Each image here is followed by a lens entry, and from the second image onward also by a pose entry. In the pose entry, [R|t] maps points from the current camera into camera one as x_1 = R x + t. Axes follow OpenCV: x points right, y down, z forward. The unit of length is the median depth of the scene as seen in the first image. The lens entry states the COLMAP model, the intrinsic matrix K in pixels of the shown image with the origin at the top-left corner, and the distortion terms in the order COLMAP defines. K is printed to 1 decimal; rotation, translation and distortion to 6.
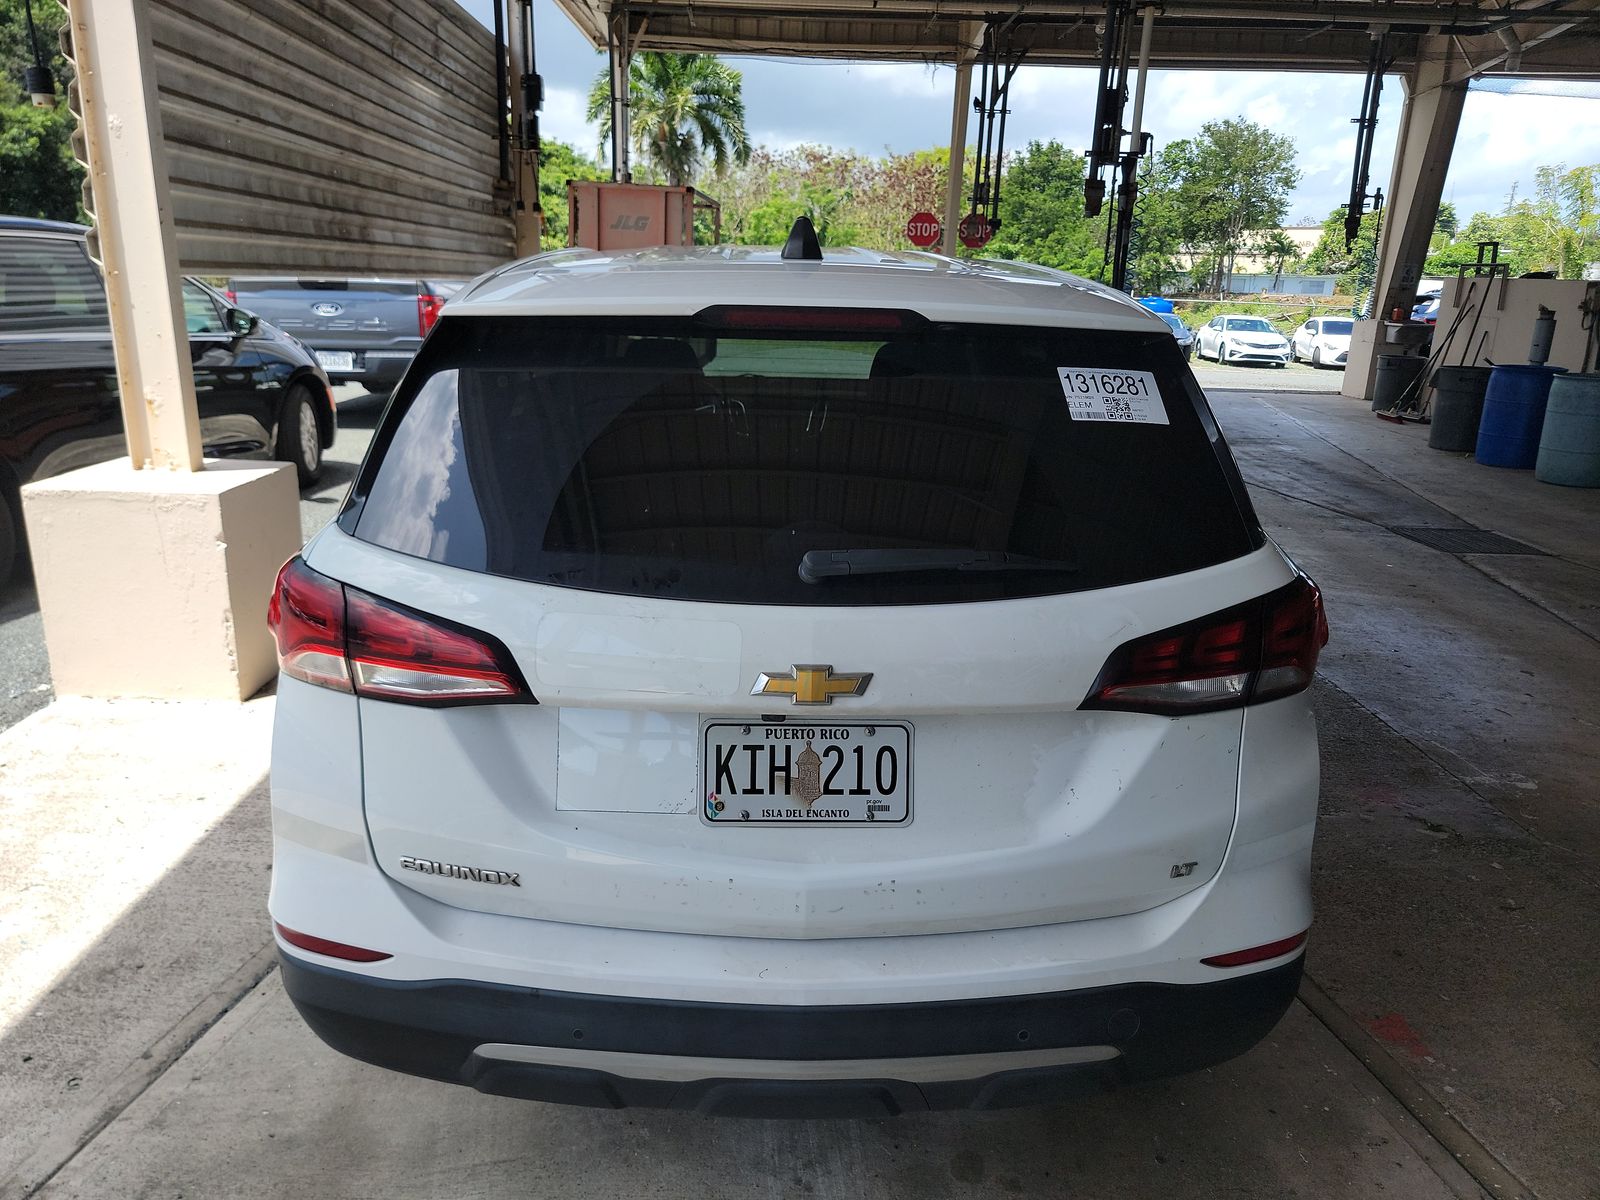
lens RADIAL K [[1118.1, 0, 802.6], [0, 1118.1, 575.1], [0, 0, 1]] dist [0.082045, -0.067198]
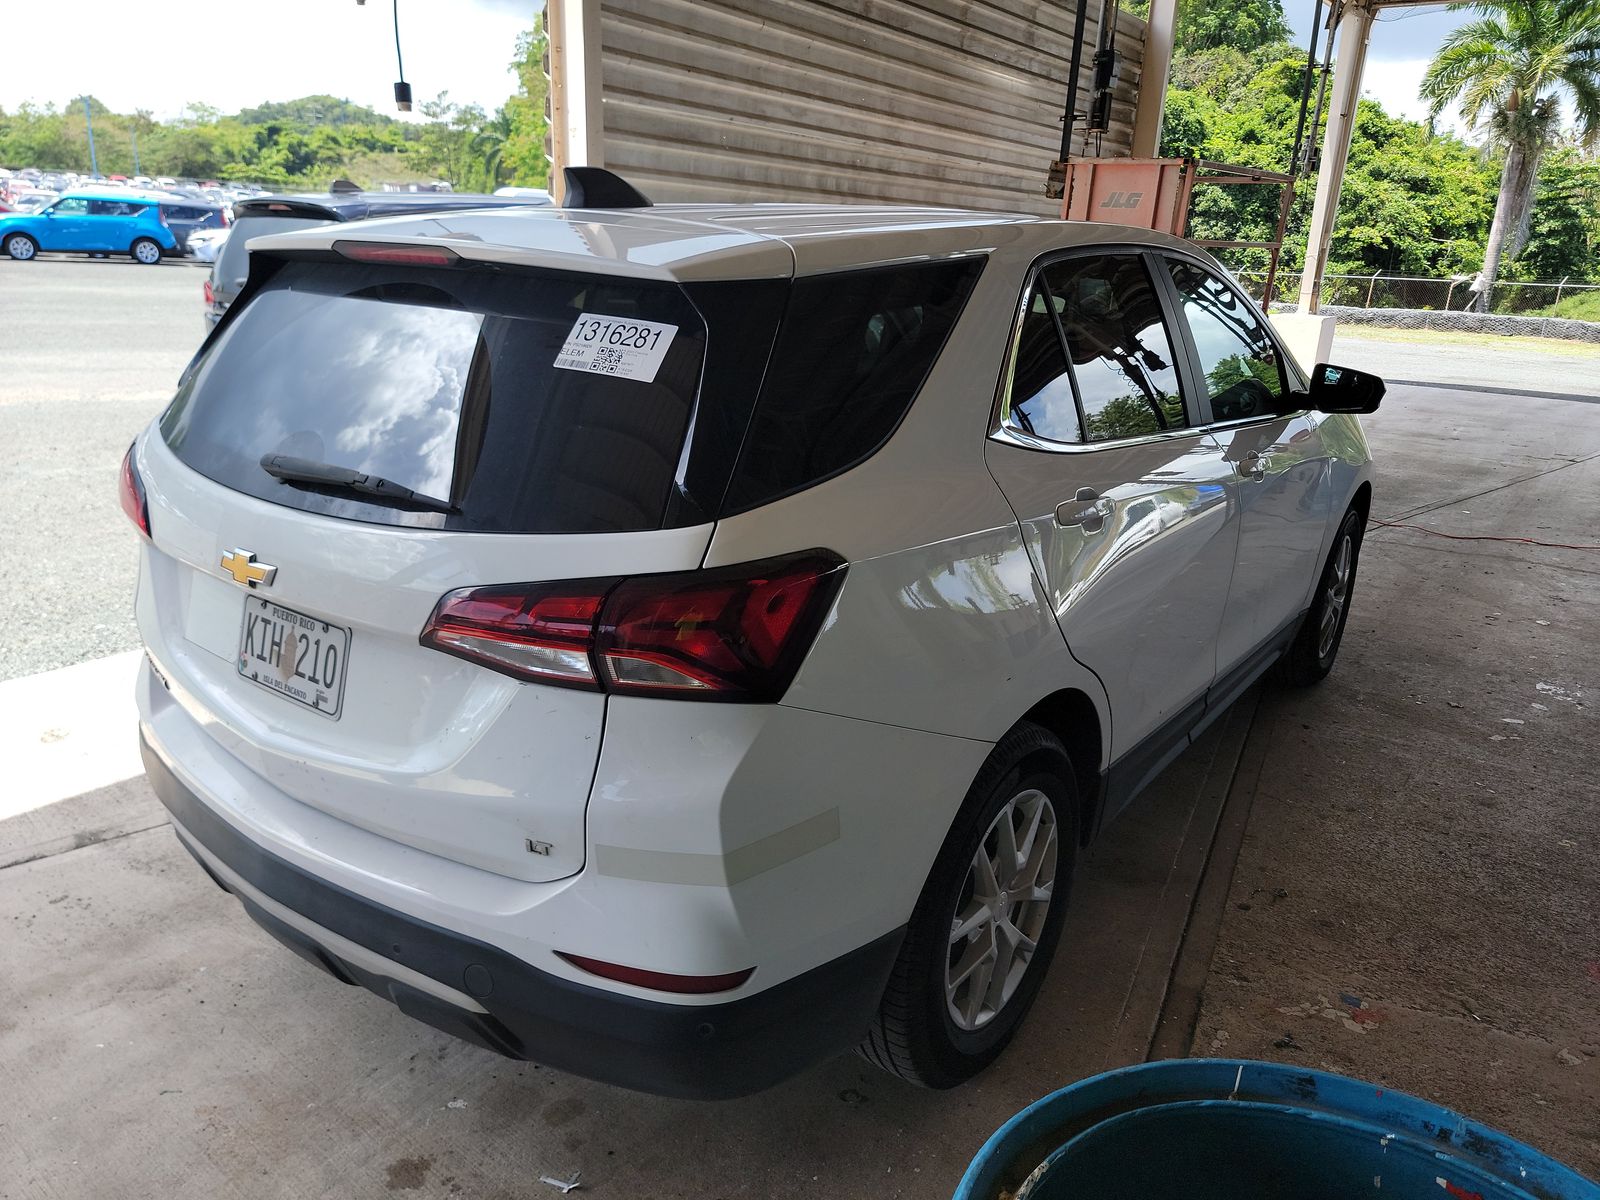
lens RADIAL K [[1127.3, 0, 809.2], [0, 1127.3, 594.5], [0, 0, 1]] dist [0.076463, -0.064711]
pose [[0.784465, 0.188454, -0.590847, 1.003176], [-0.177728, 0.981067, 0.076949, -0.058757], [0.594162, 0.044646, 0.803106, 0.350941]]
